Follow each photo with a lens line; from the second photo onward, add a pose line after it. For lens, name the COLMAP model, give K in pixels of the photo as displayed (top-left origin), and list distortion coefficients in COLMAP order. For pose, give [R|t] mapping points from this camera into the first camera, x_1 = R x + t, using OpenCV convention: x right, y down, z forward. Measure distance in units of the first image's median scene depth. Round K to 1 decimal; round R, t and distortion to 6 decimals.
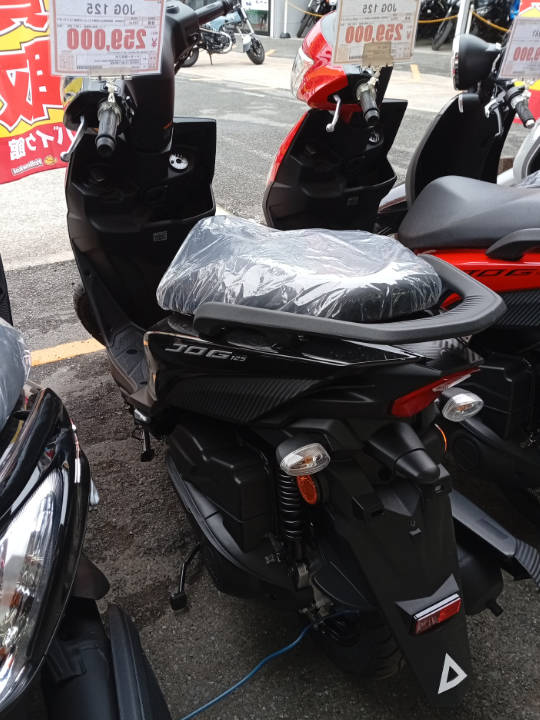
lens RADIAL K [[614.7, 0, 270.0], [0, 614.7, 360.0], [0, 0, 1]] dist [0.002086, -0.053472]
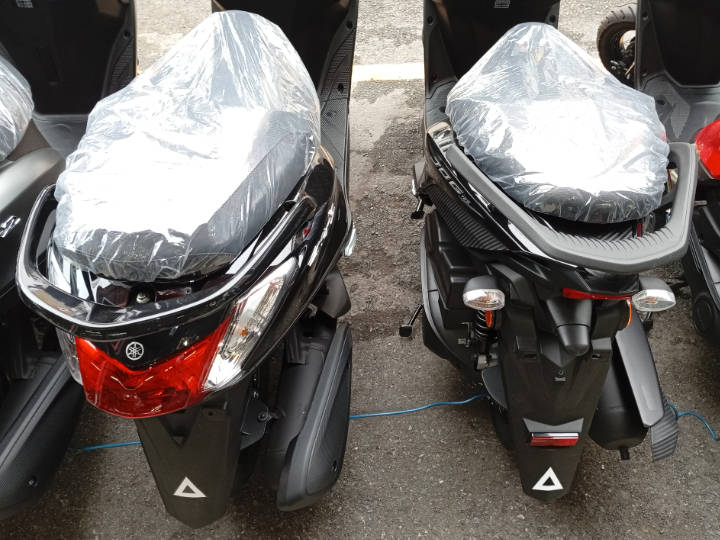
lens RADIAL K [[614.7, 0, 360.0], [0, 614.7, 270.0], [0, 0, 1]] dist [0.002086, -0.053472]
pose [[0.870826, 0.364944, -0.329359, 0.181418], [-0.223197, 0.890469, 0.396545, -0.263103], [0.438001, -0.271809, 0.856898, -0.138973]]
